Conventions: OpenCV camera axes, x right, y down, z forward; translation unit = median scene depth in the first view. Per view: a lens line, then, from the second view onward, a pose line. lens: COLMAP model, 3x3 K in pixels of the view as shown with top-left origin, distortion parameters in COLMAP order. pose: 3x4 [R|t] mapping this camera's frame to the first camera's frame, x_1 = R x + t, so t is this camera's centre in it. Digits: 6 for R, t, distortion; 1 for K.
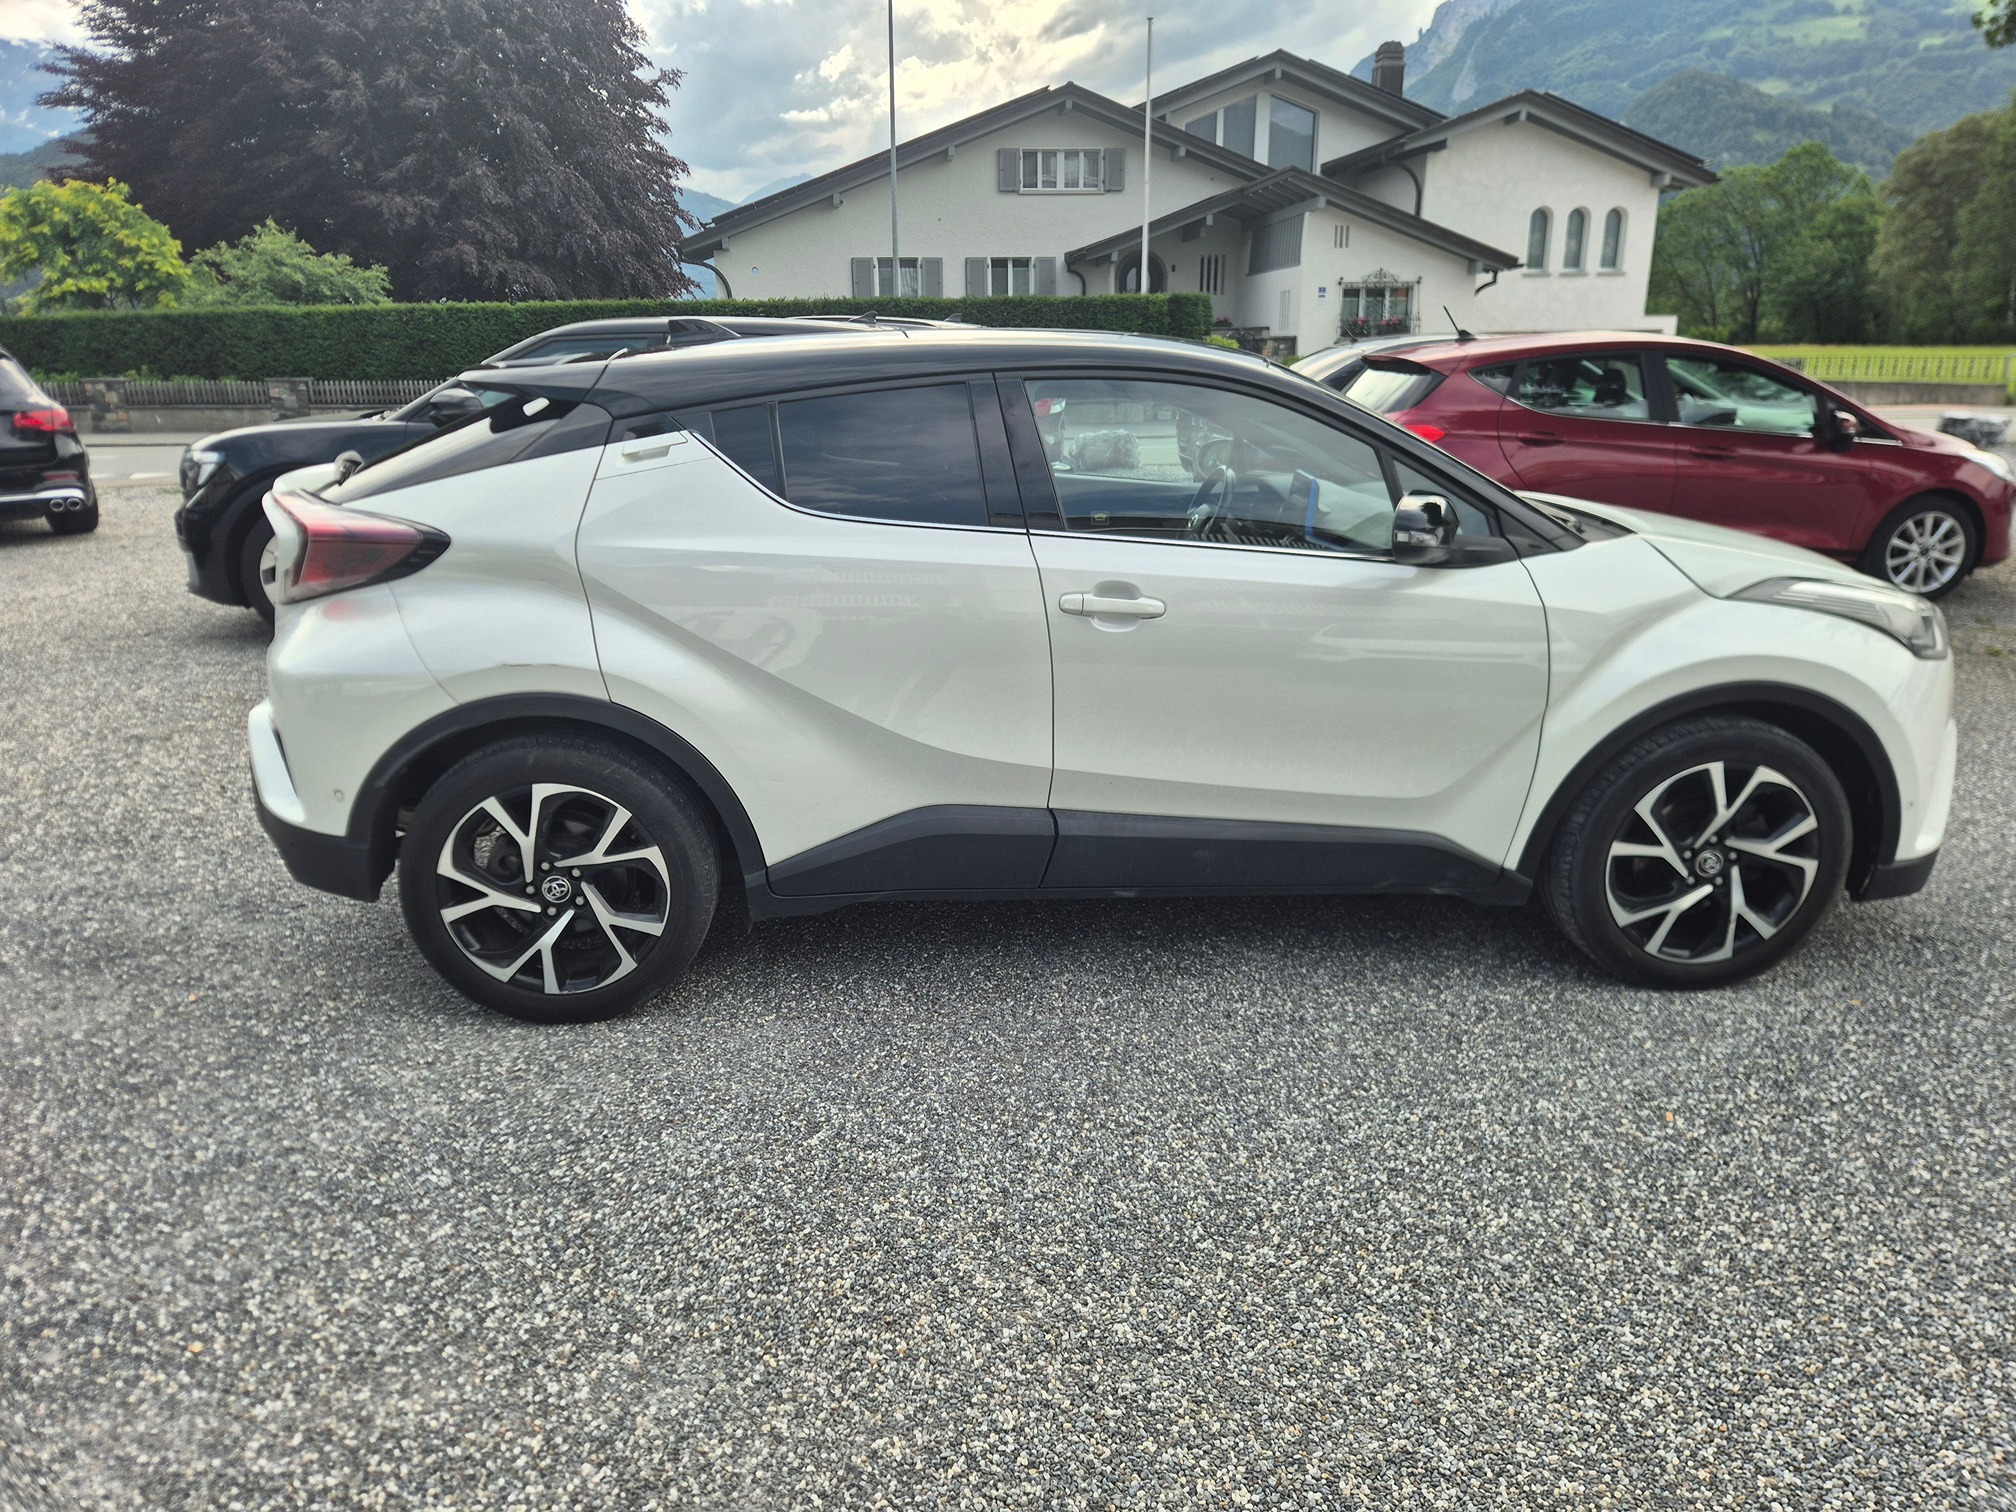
lens RADIAL K [[1381.0, 0, 968.7], [0, 1381.0, 746.4], [0, 0, 1]] dist [0.068967, -0.058749]
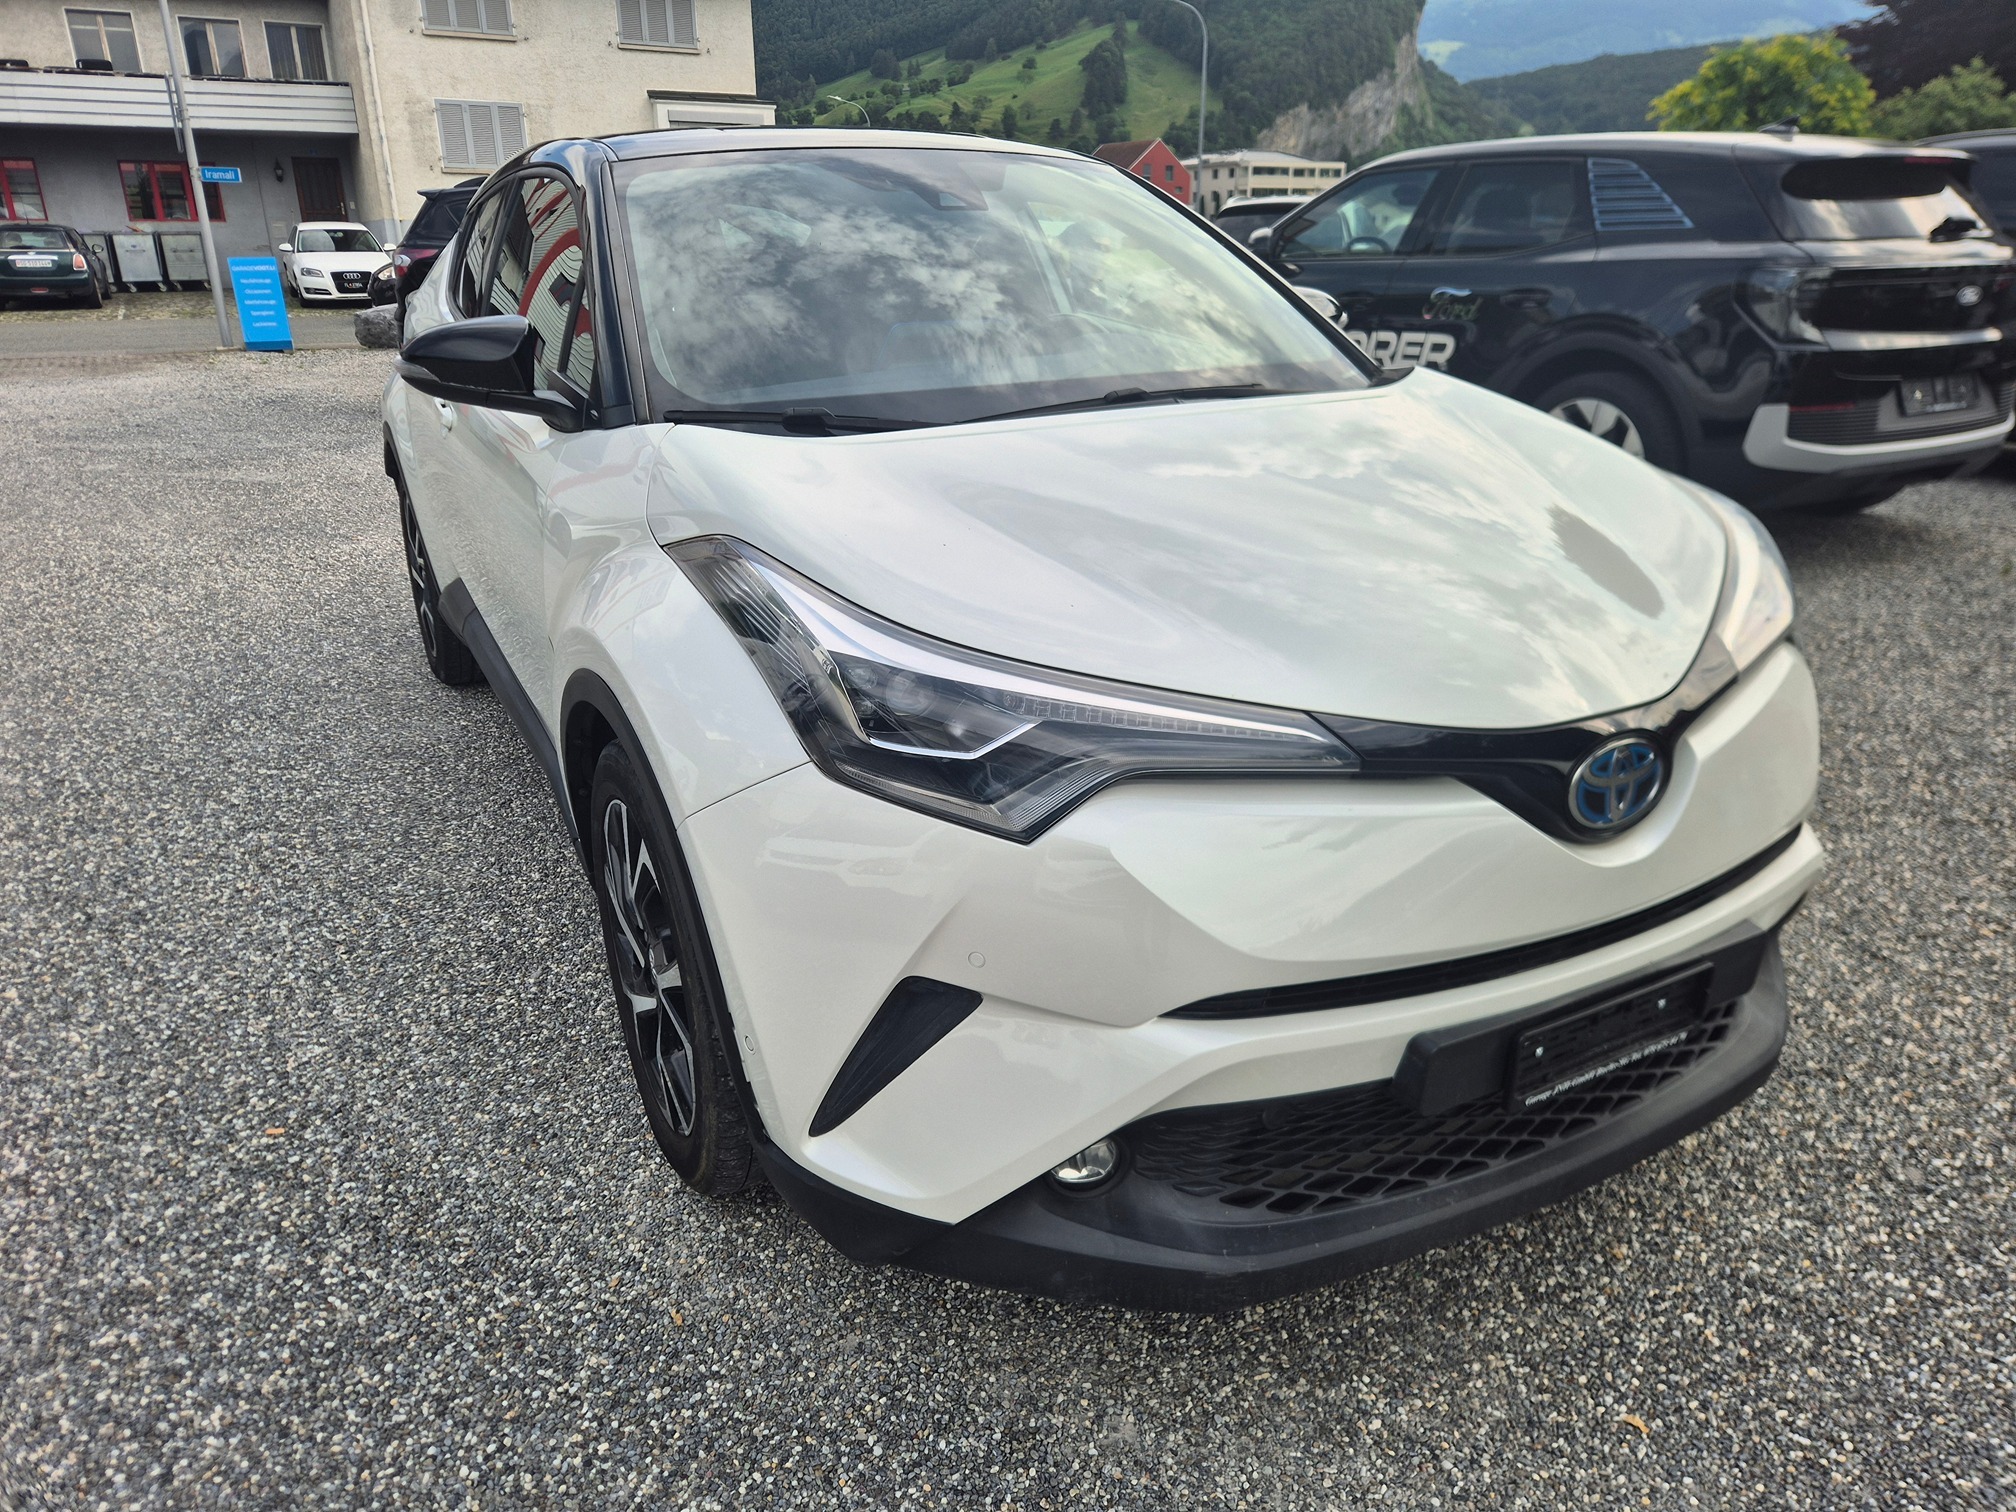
lens RADIAL K [[1381.0, 0, 968.7], [0, 1381.0, 746.4], [0, 0, 1]] dist [0.068967, -0.058749]
pose [[0.391689, 0.324456, -0.860992, 1.098117], [-0.253536, 0.937595, 0.237983, -0.190679], [0.884477, 0.125077, 0.449507, 0.847683]]
